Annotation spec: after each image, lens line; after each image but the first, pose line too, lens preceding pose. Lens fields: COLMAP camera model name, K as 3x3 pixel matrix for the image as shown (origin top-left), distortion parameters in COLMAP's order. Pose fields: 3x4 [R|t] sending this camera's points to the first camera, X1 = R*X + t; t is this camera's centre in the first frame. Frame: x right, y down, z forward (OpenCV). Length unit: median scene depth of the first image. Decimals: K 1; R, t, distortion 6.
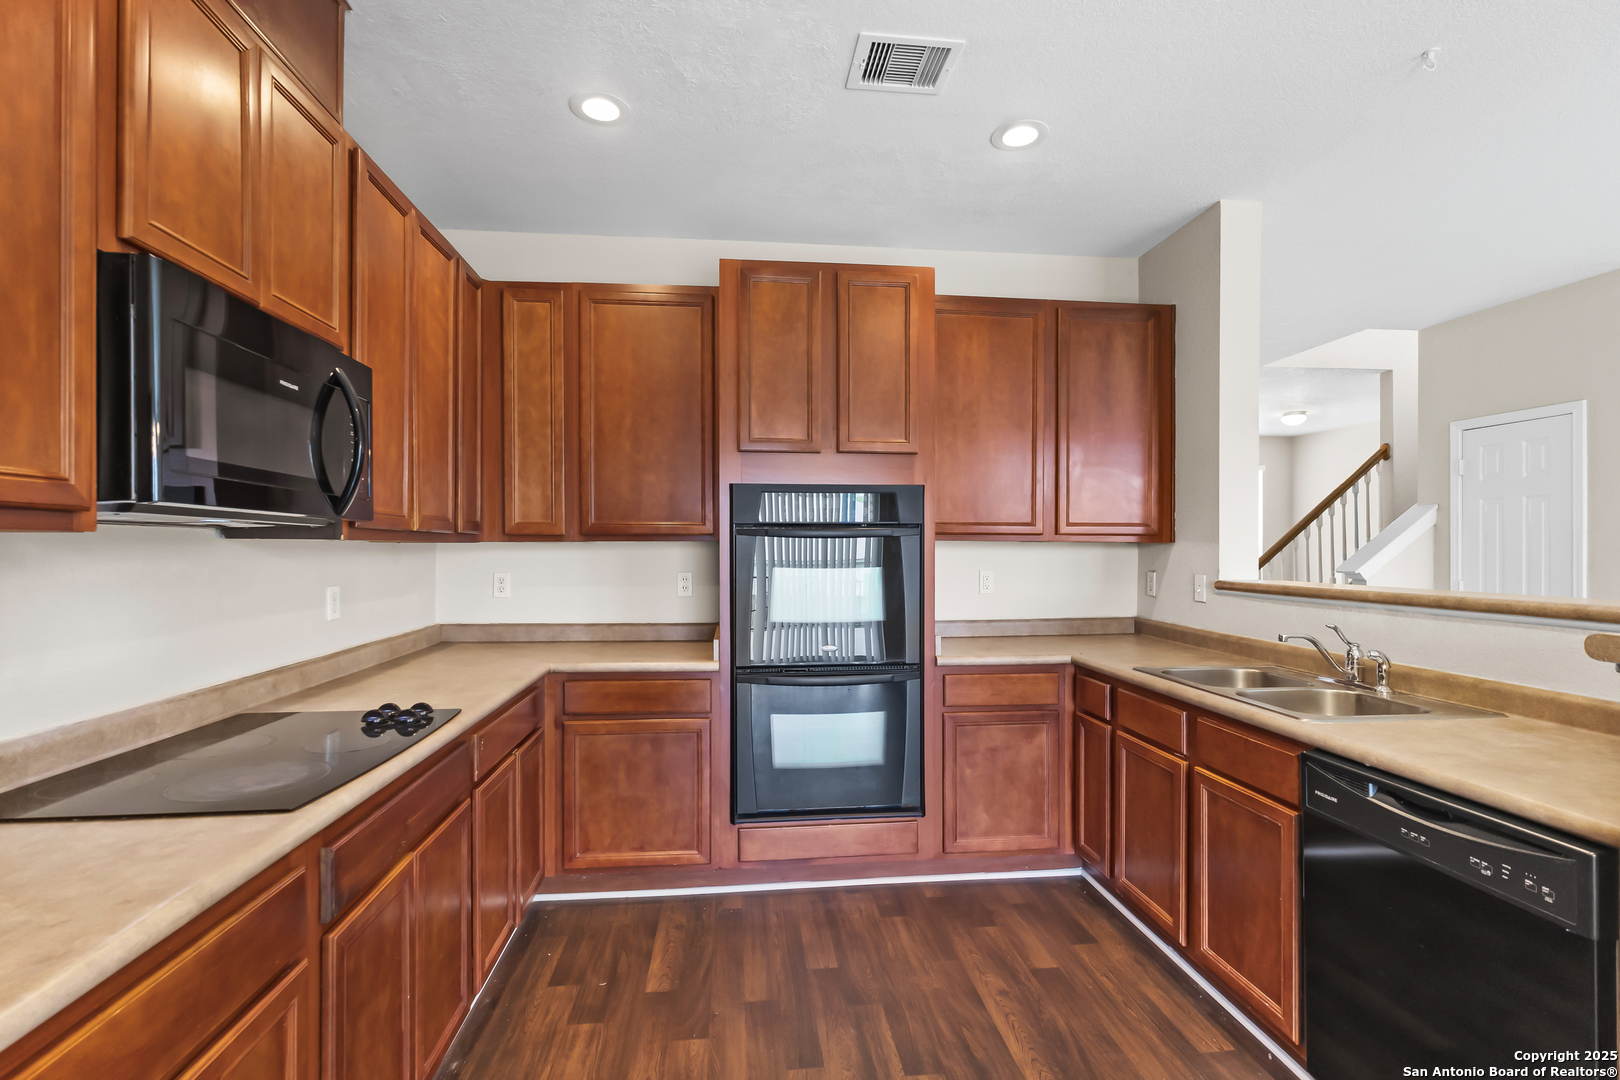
lens RADIAL K [[744.6, 0, 806.1], [0, 744.6, 549.7], [0, 0, 1]] dist [-0.001276, 0.000299]
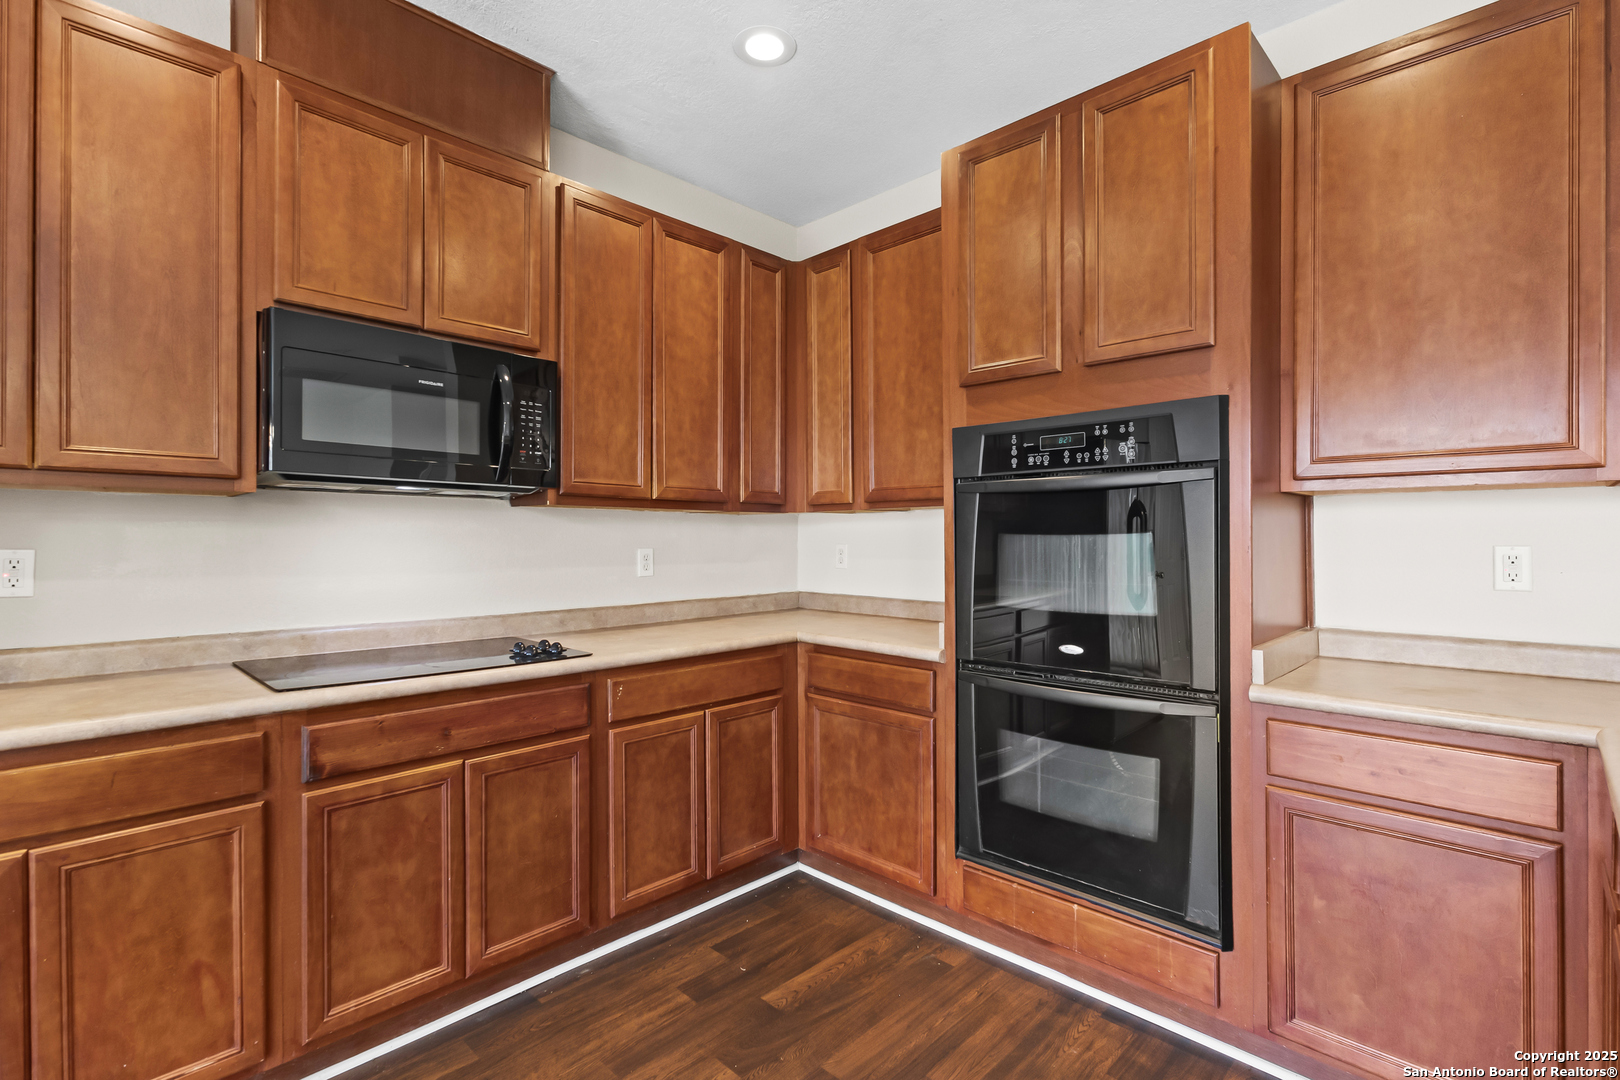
lens RADIAL K [[745.6, 0, 810.0], [0, 745.6, 540.0], [0, 0, 1]] dist [-0.002806, -0.000047]
pose [[0.641835, -0.000351, -0.766842, 0.408600], [-0.001687, 0.999997, -0.001871, 0.031816], [0.766841, 0.002495, 0.641833, 0.366997]]
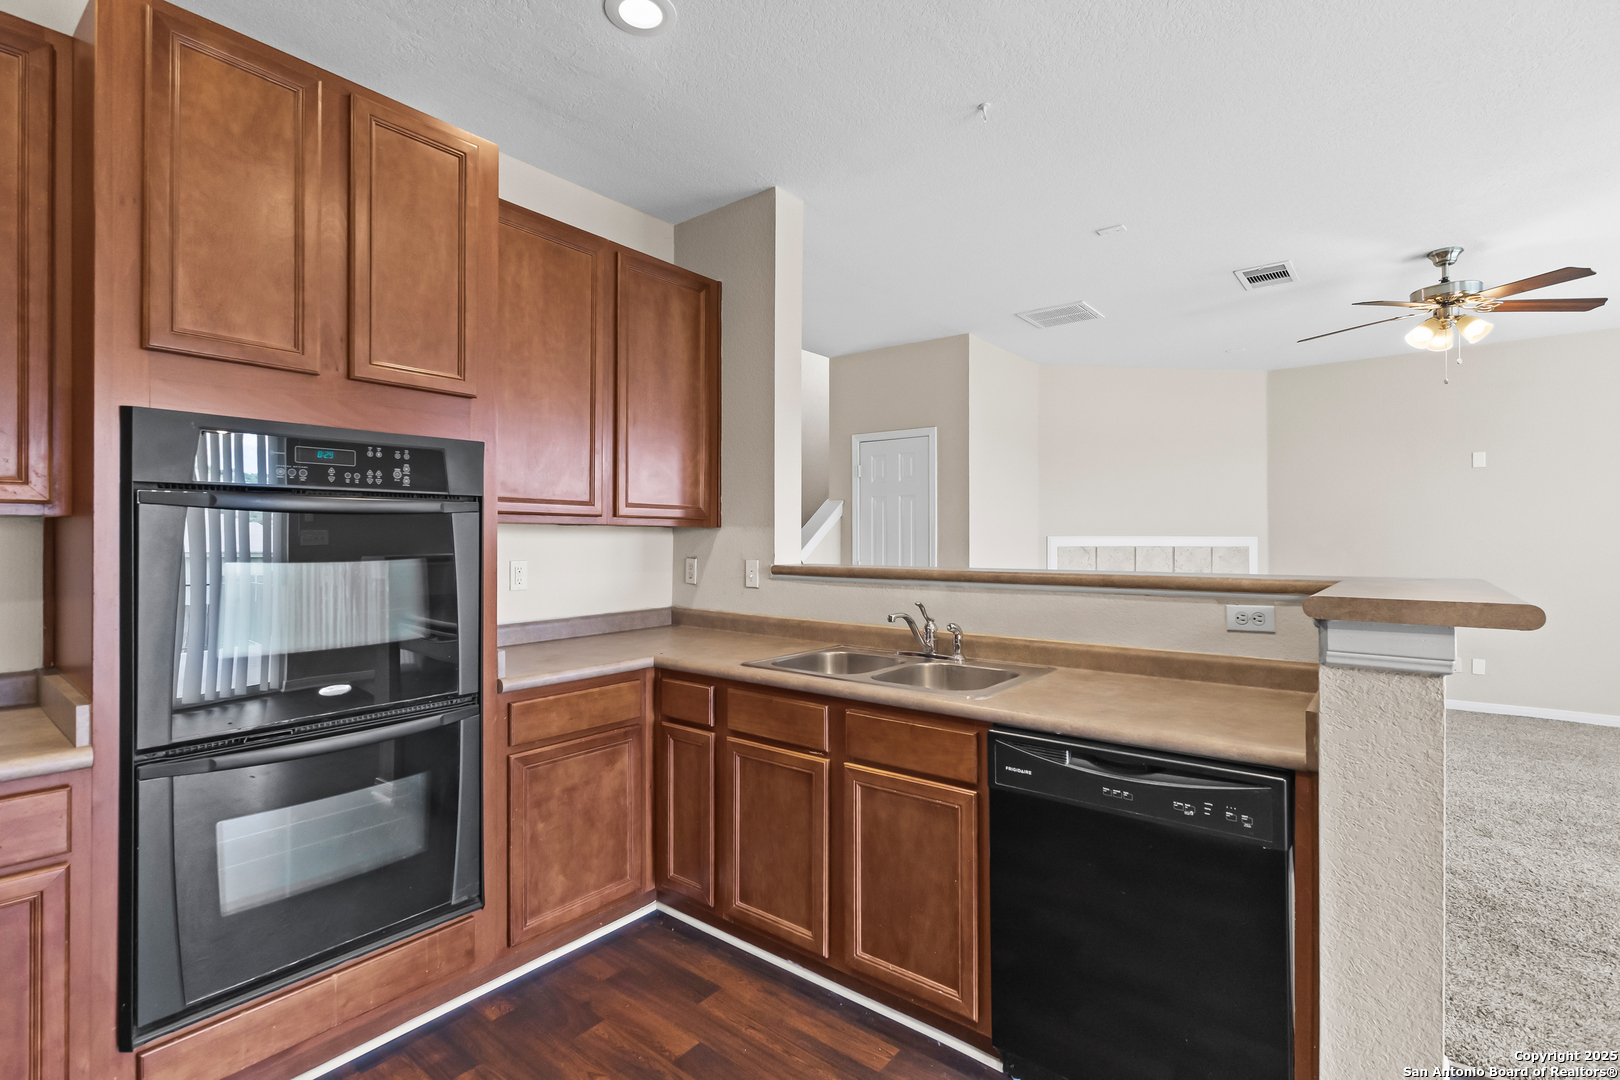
lens RADIAL K [[749.0, 0, 807.2], [0, 749.0, 534.0], [0, 0, 1]] dist [-0.000277, 0.001013]
pose [[0.699757, 0.003477, 0.714373, -0.140819], [0.002282, 0.999972, -0.007103, 0.007102], [-0.714378, 0.006600, 0.699729, 0.279516]]
